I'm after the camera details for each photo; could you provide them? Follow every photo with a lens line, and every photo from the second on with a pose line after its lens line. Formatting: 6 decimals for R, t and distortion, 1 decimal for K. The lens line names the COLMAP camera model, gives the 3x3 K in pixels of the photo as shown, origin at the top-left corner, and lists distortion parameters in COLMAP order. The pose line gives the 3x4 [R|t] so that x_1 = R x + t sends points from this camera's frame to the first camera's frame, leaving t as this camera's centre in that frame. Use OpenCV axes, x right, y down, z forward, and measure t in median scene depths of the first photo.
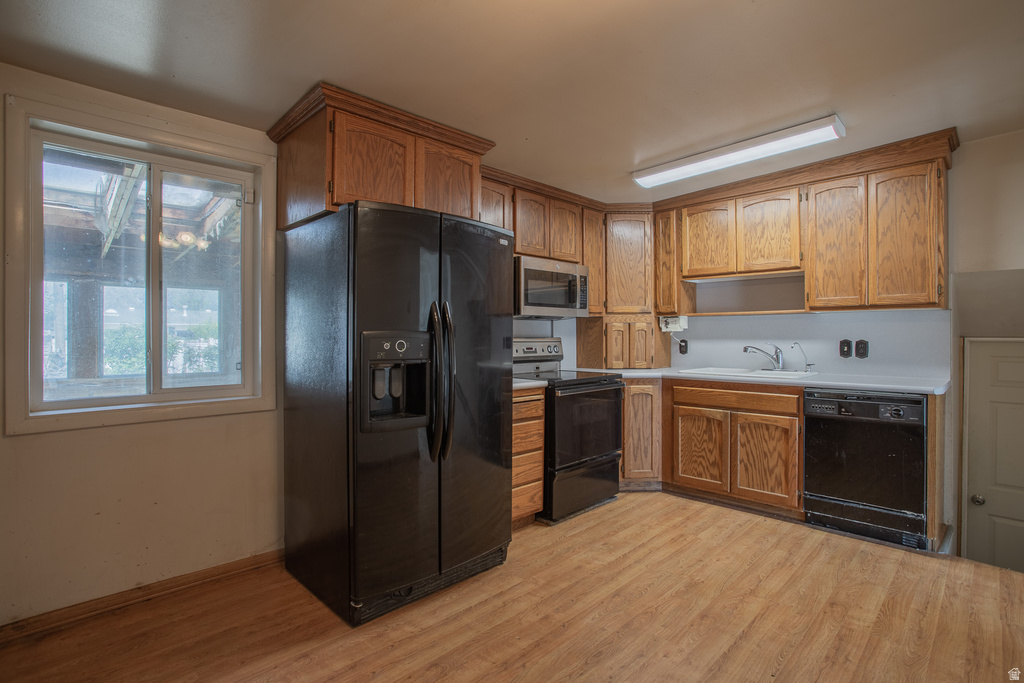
lens RADIAL K [[504.3, 0, 505.9], [0, 504.3, 339.6], [0, 0, 1]] dist [-0.073725, 0.033303]
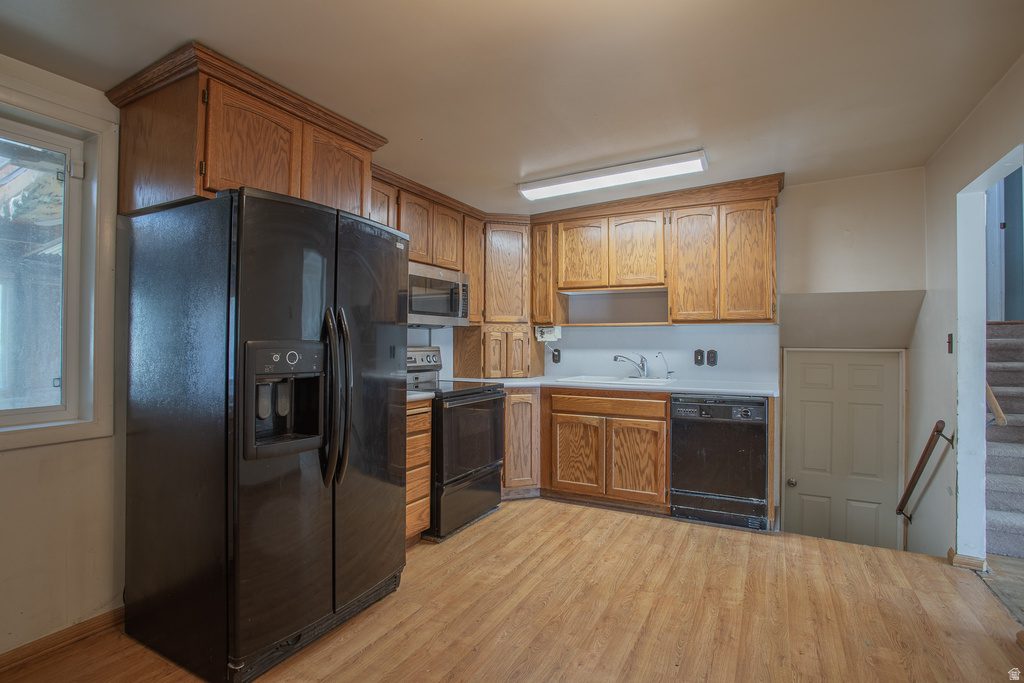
lens RADIAL K [[505.0, 0, 508.1], [0, 505.0, 339.2], [0, 0, 1]] dist [-0.077017, 0.033628]
pose [[0.954213, 0.007612, 0.299031, -0.081791], [-0.002995, 0.999869, -0.015894, -0.005055], [-0.299112, 0.014271, 0.954111, 0.045809]]
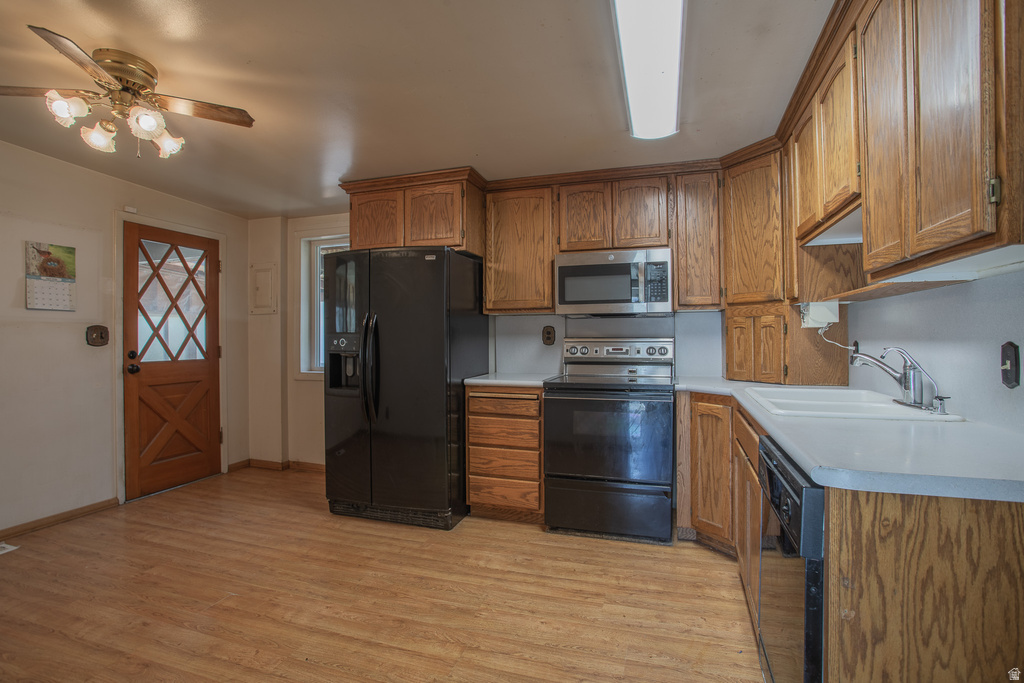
lens RADIAL K [[505.0, 0, 508.1], [0, 505.0, 339.2], [0, 0, 1]] dist [-0.077017, 0.033628]
pose [[0.453036, 0.004271, -0.891482, 1.041868], [-0.004580, 0.999986, 0.002463, -0.002305], [0.891480, 0.002967, 0.453050, 0.562420]]
